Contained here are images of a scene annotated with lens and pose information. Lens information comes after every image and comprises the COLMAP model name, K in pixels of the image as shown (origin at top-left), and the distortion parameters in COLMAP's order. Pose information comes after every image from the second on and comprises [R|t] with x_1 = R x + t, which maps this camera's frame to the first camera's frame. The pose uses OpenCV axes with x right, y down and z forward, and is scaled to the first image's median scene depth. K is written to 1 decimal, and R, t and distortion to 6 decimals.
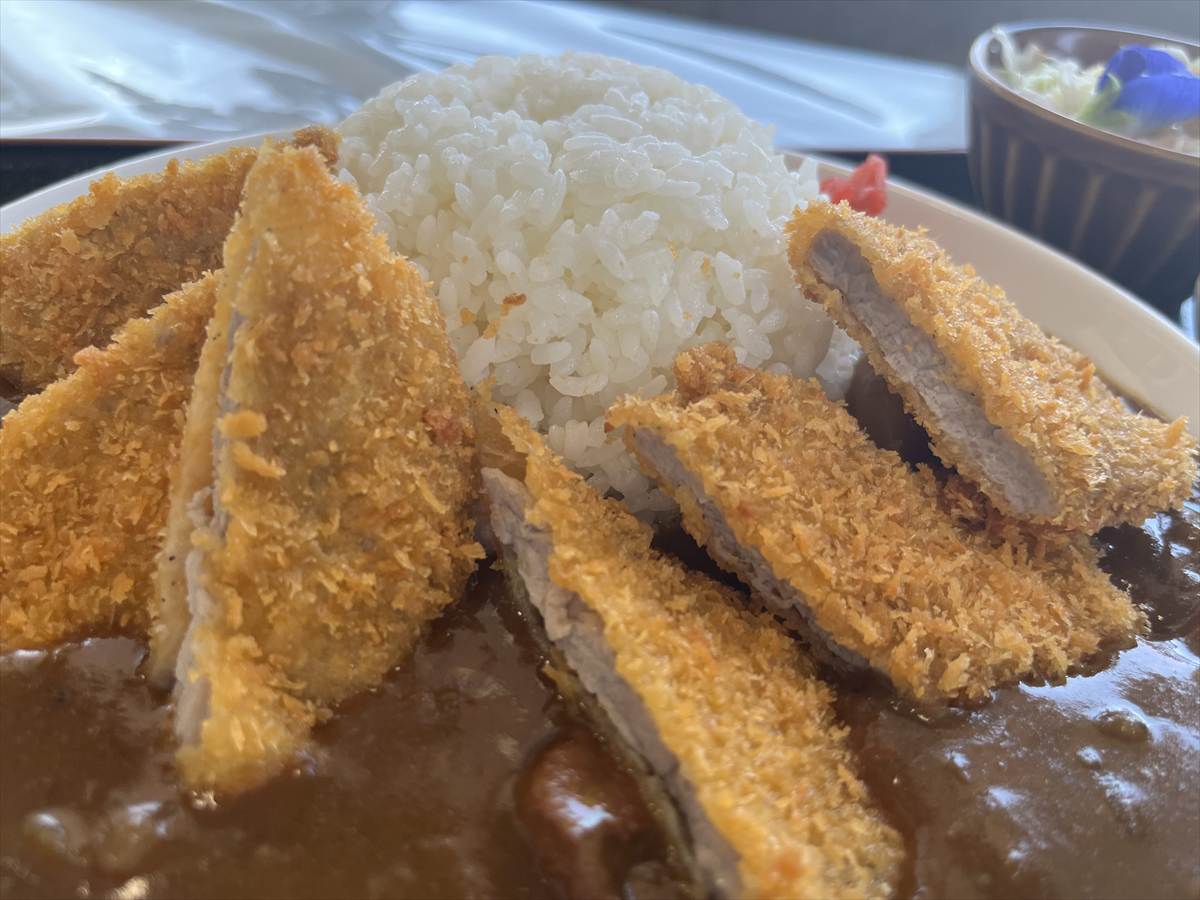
lens RADIAL K [[977.3, 0, 550.8], [0, 977.3, 449.6], [0, 0, 1]] dist [-0.000231, -0.009246]
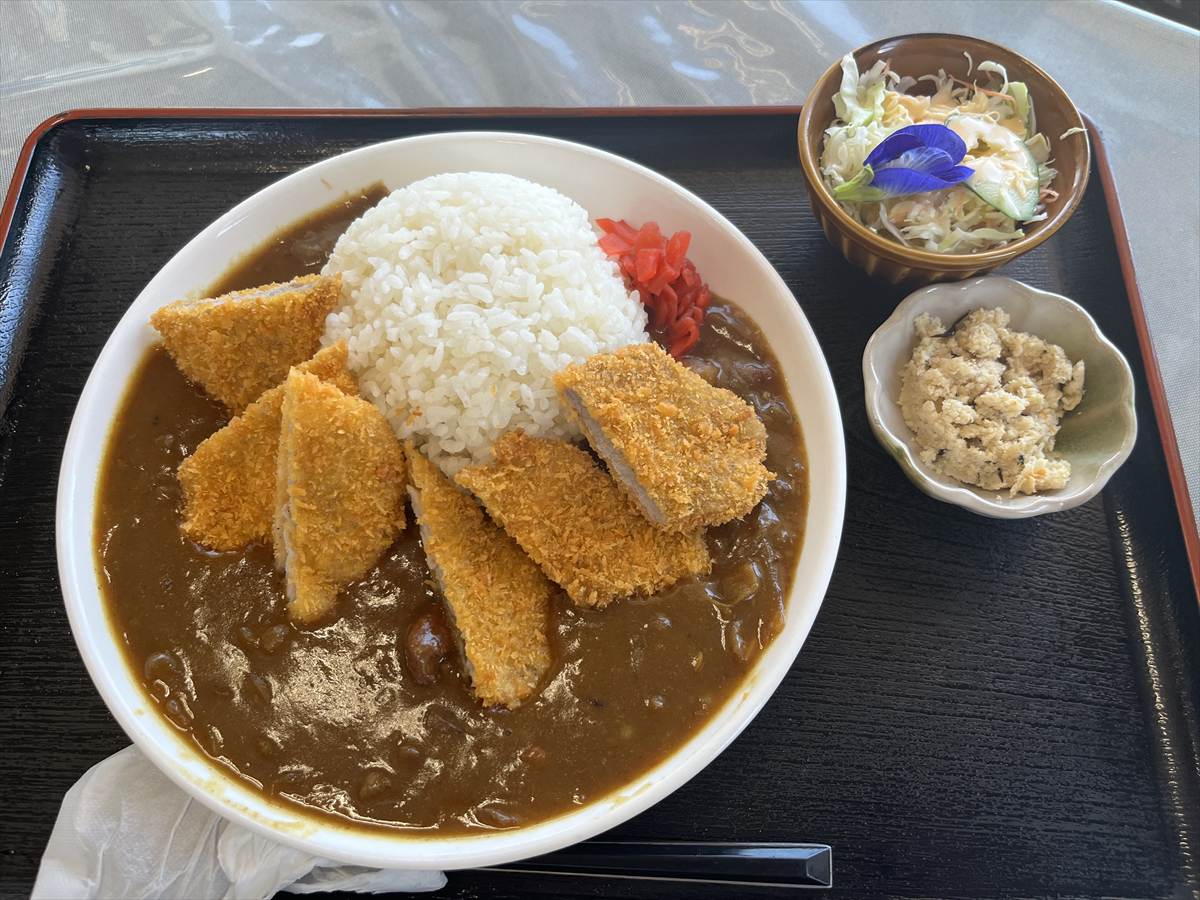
lens RADIAL K [[977.3, 0, 550.8], [0, 977.3, 449.6], [0, 0, 1]] dist [-0.000231, -0.009246]
pose [[0.982719, 0.085620, -0.164111, 0.663494], [0.007291, 0.867999, 0.496512, -1.252620], [0.184959, -0.489129, 0.852375, -0.868300]]
